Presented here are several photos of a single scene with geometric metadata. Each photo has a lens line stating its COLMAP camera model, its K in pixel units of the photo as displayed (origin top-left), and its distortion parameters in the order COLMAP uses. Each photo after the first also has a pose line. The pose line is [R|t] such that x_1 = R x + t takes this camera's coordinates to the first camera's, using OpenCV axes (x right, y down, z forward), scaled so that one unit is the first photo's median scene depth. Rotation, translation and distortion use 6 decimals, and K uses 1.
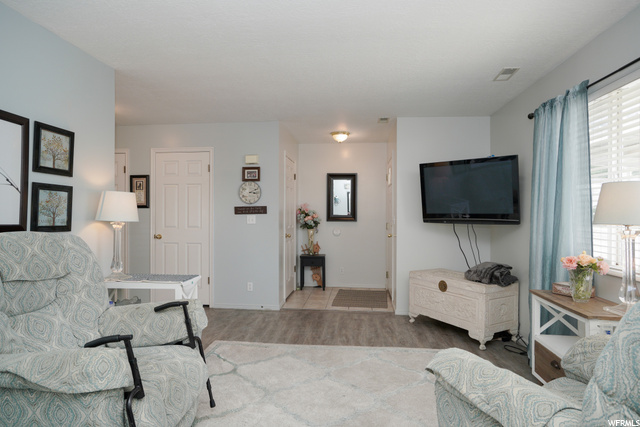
lens RADIAL K [[377.1, 0, 320.0], [0, 377.1, 213.5], [0, 0, 1]] dist [-0.024394, 0.001103]
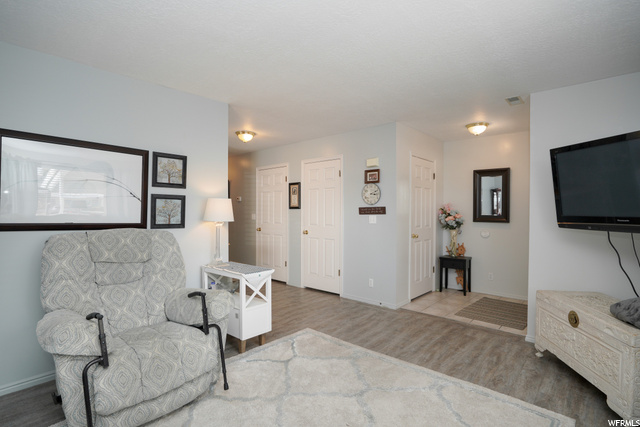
lens RADIAL K [[319.2, 0, 317.5], [0, 319.2, 214.1], [0, 0, 1]] dist [-0.050857, 0.019762]
pose [[0.799740, 0.005972, -0.600317, 0.267530], [0.000487, 0.999944, 0.010597, -0.010106], [0.600346, -0.008767, 0.799692, 0.224837]]
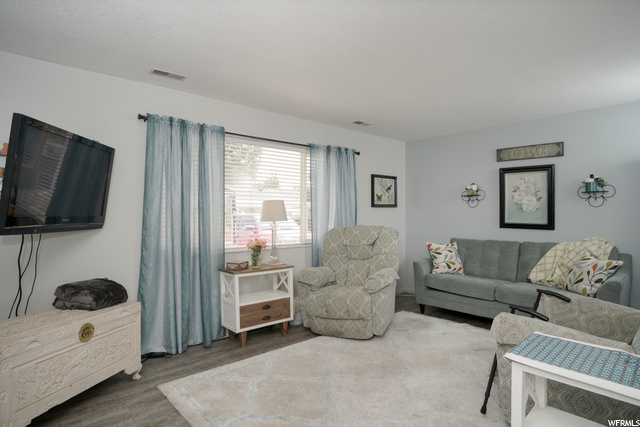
lens RADIAL K [[347.6, 0, 320.0], [0, 347.6, 213.5], [0, 0, 1]] dist [-0.019275, 0.000018]
pose [[-0.739416, -0.003801, 0.673238, -0.315814], [-0.004849, 0.999988, 0.000319, -0.006345], [-0.673231, -0.003028, -0.739426, 1.068324]]
